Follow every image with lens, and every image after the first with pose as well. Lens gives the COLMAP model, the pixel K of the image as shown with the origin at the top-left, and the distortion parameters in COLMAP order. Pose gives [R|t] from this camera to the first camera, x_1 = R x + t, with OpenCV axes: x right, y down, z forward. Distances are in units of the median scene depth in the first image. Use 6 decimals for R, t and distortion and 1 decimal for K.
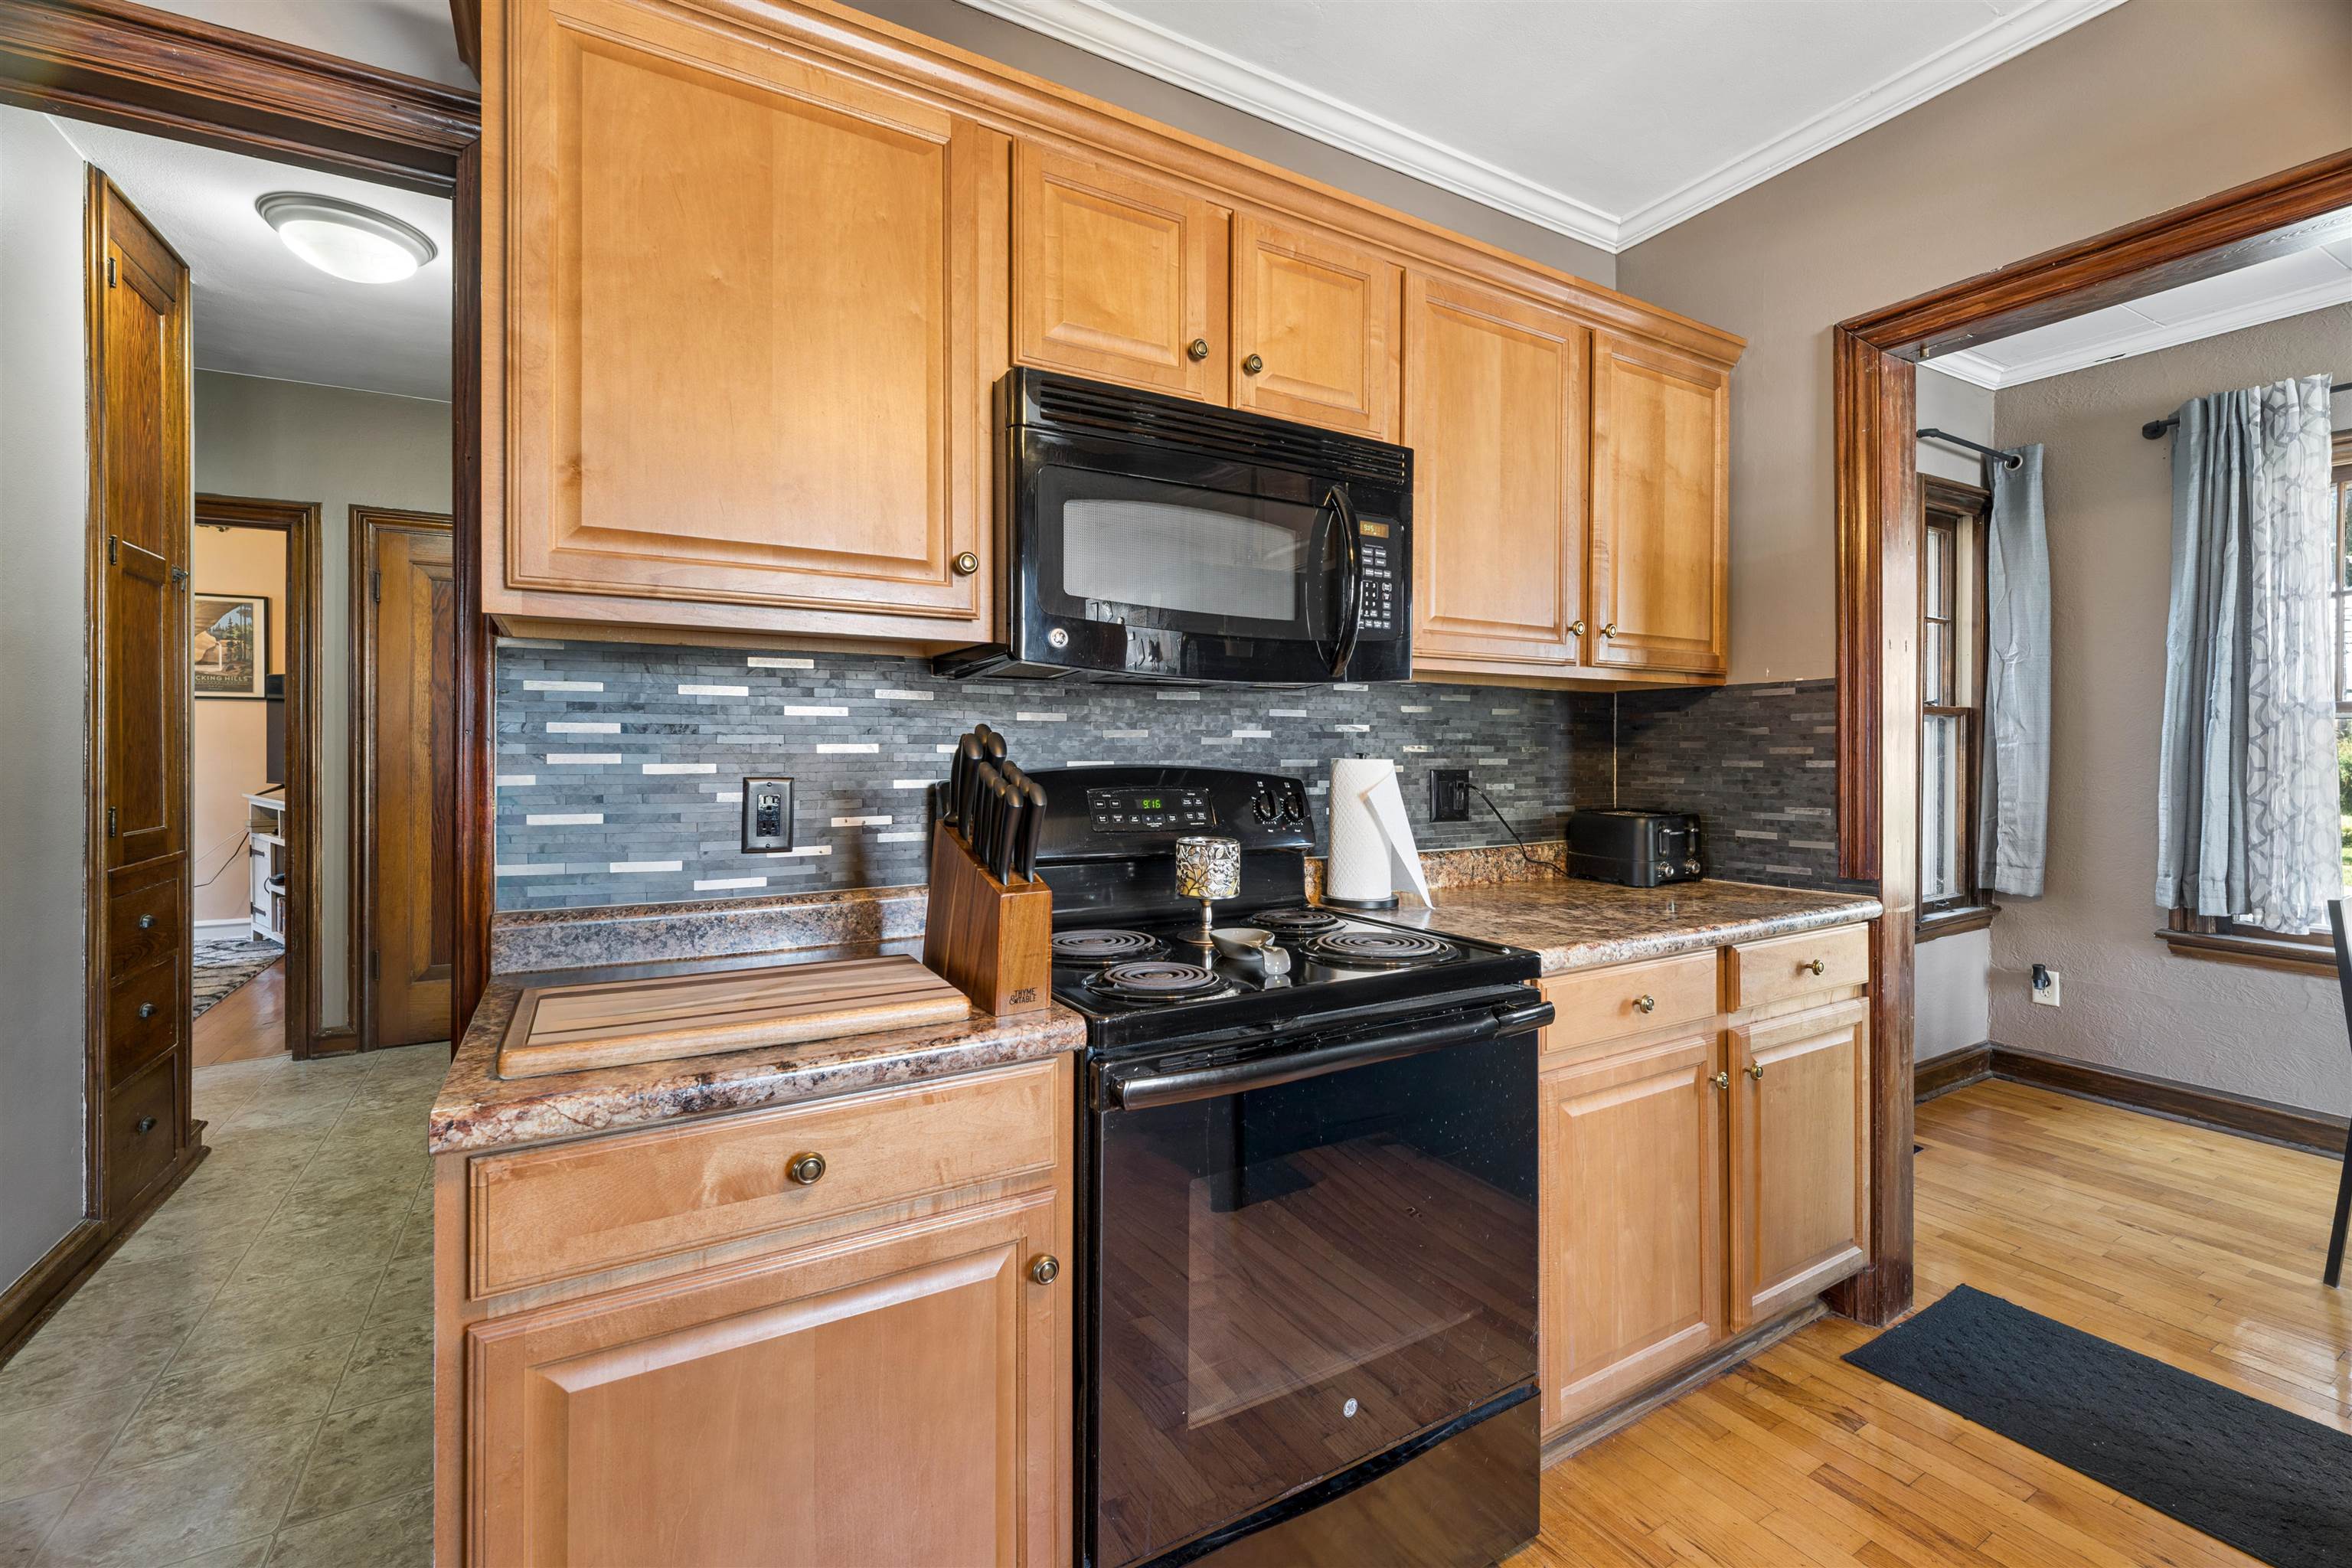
lens RADIAL K [[996.2, 0, 1187.3], [0, 996.2, 764.6], [0, 0, 1]] dist [-0.000212, -0.002023]
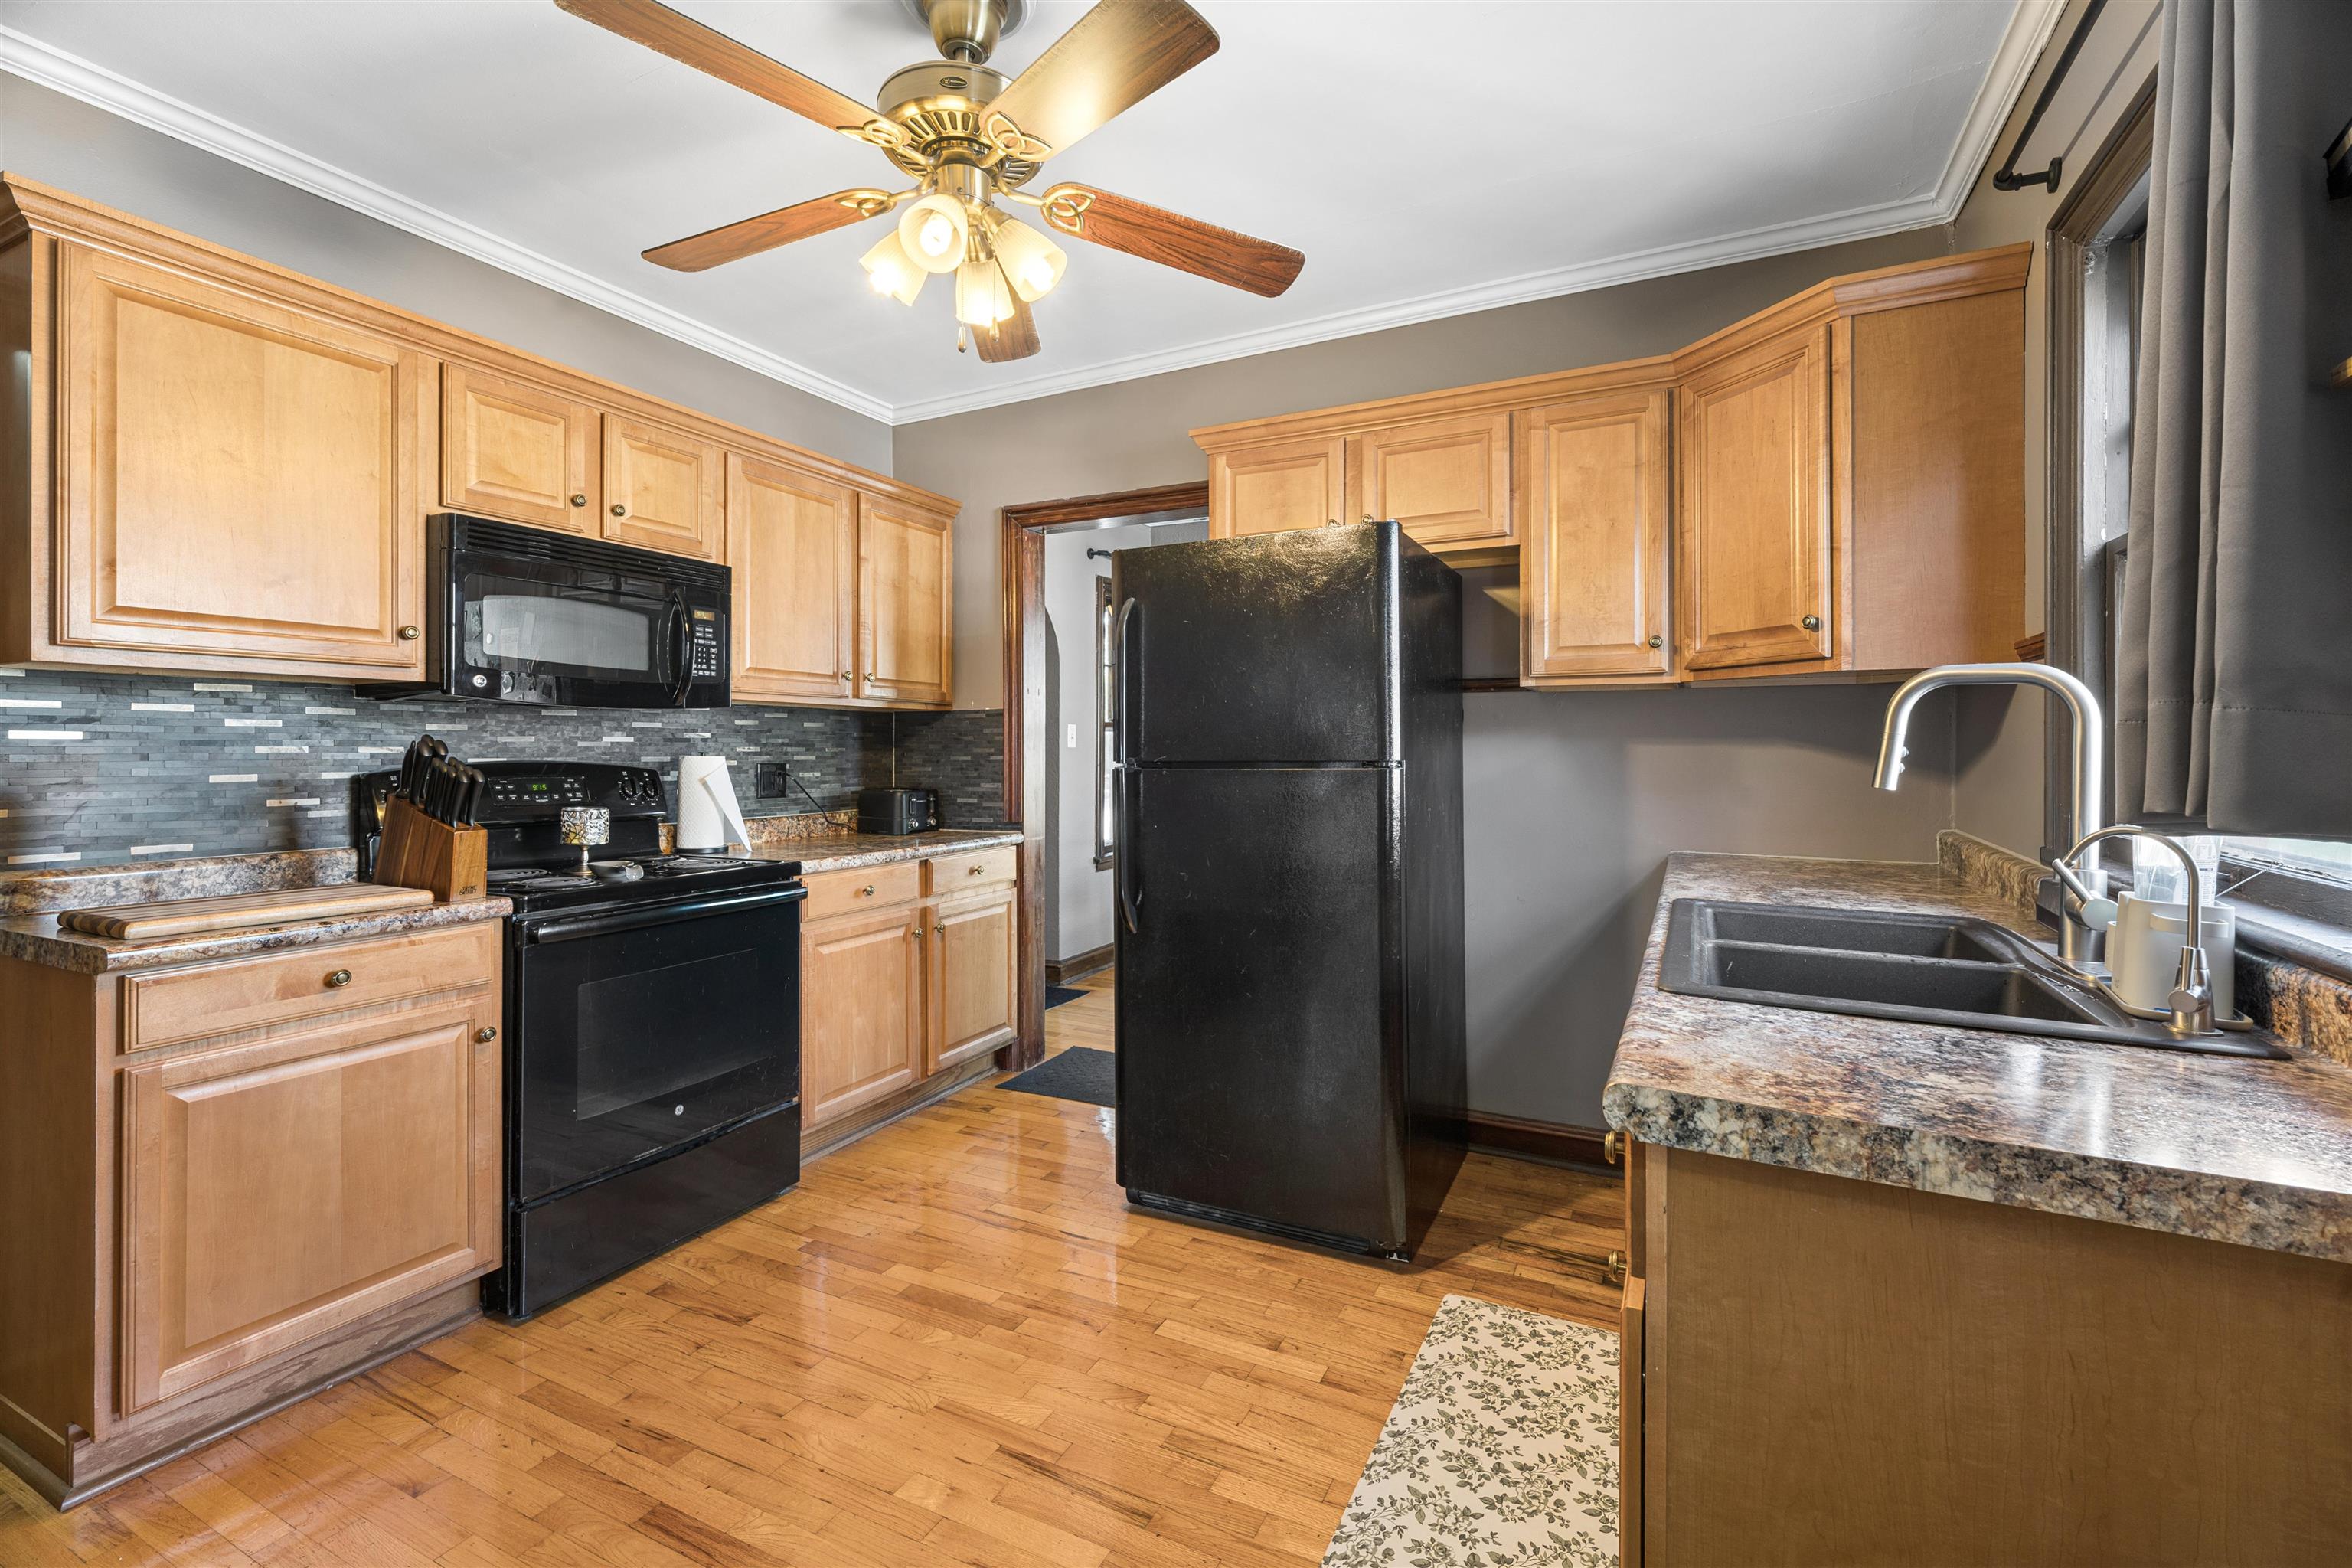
lens RADIAL K [[996.2, 0, 1196.1], [0, 996.2, 745.2], [0, 0, 1]] dist [-0.000212, -0.002023]
pose [[0.831443, 0.001225, 0.555608, -0.053673], [0.009138, 0.999832, -0.015880, 0.011090], [-0.555534, 0.018280, 0.831293, -0.876711]]
